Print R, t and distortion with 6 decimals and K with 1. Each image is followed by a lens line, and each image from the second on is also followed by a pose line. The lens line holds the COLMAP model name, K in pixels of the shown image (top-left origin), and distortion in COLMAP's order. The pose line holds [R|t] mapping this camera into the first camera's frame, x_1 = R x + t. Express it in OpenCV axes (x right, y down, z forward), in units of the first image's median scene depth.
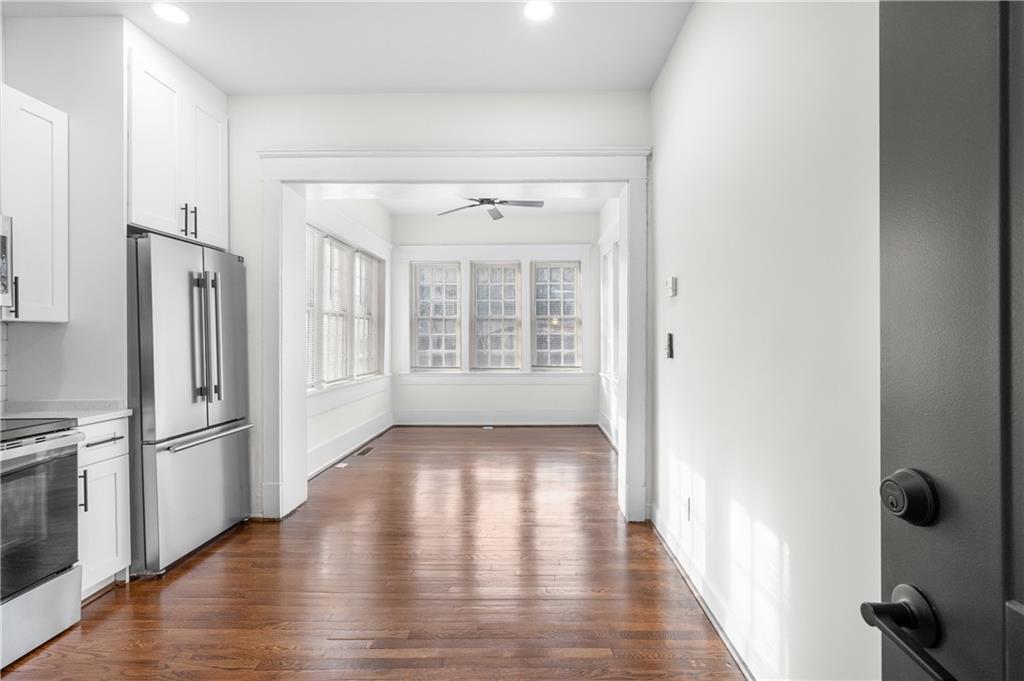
lens RADIAL K [[469.9, 0, 522.7], [0, 469.9, 338.6], [0, 0, 1]] dist [-0.003580, 0.000029]
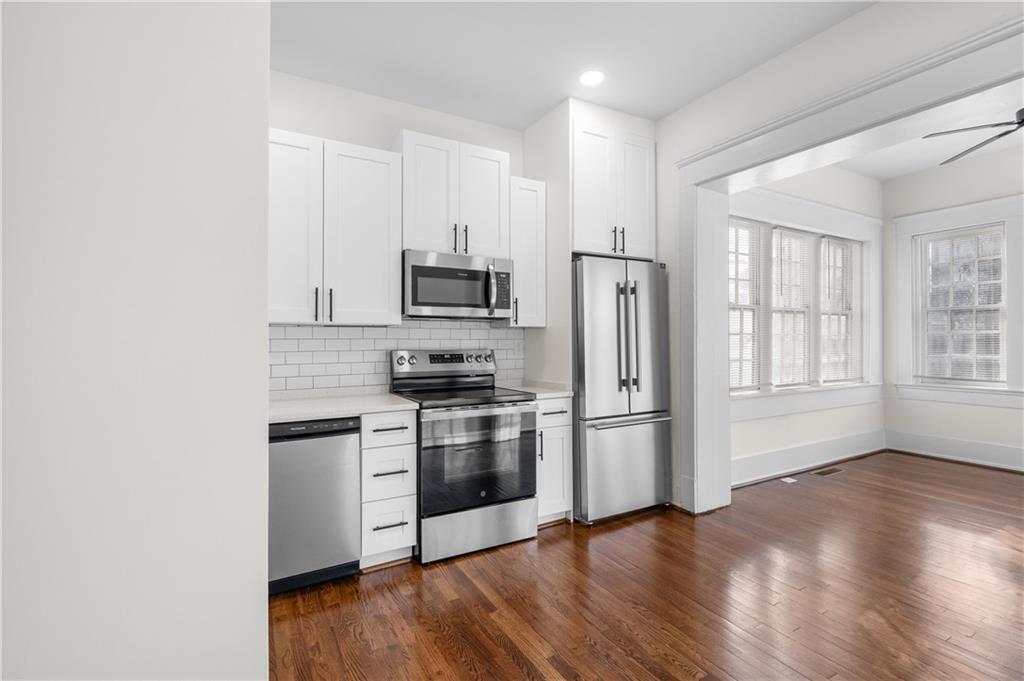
lens RADIAL K [[469.9, 0, 516.8], [0, 469.9, 335.9], [0, 0, 1]] dist [-0.003580, 0.000029]
pose [[0.511313, -0.007599, -0.859361, 0.118137], [0.000559, 0.999964, -0.008510, 0.002780], [0.859394, 0.003871, 0.511299, 0.100577]]
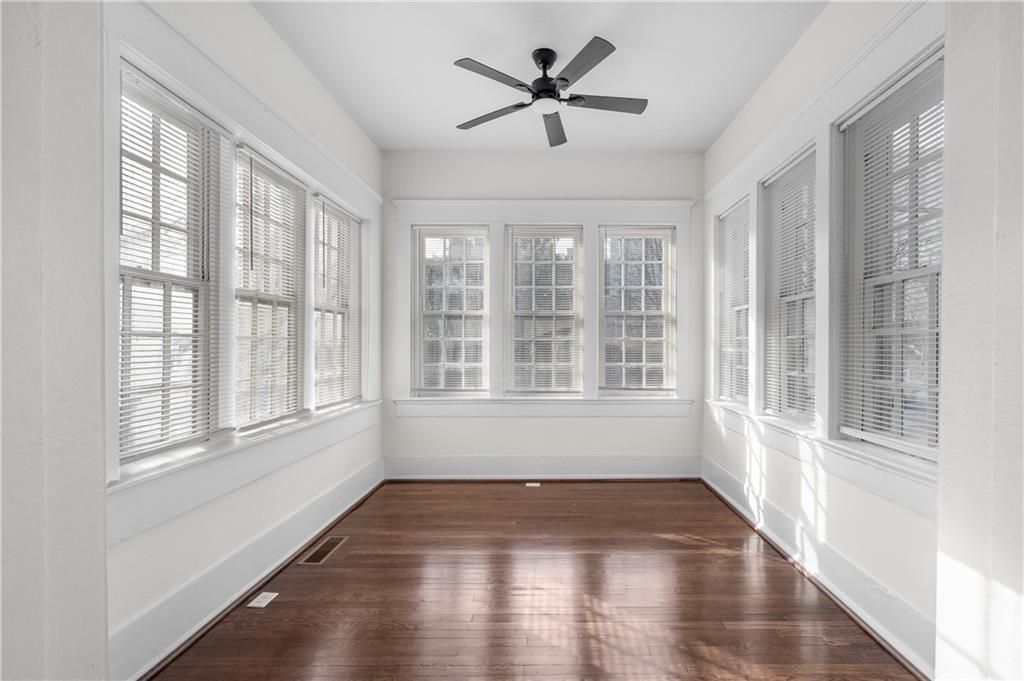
lens RADIAL K [[480.8, 0, 546.6], [0, 480.8, 350.4], [0, 0, 1]] dist [-0.000173, -0.000328]
pose [[0.999845, 0.002870, 0.017390, -0.095341], [-0.003023, 0.999957, 0.008762, 0.000558], [-0.017364, -0.008813, 0.999810, 0.489679]]
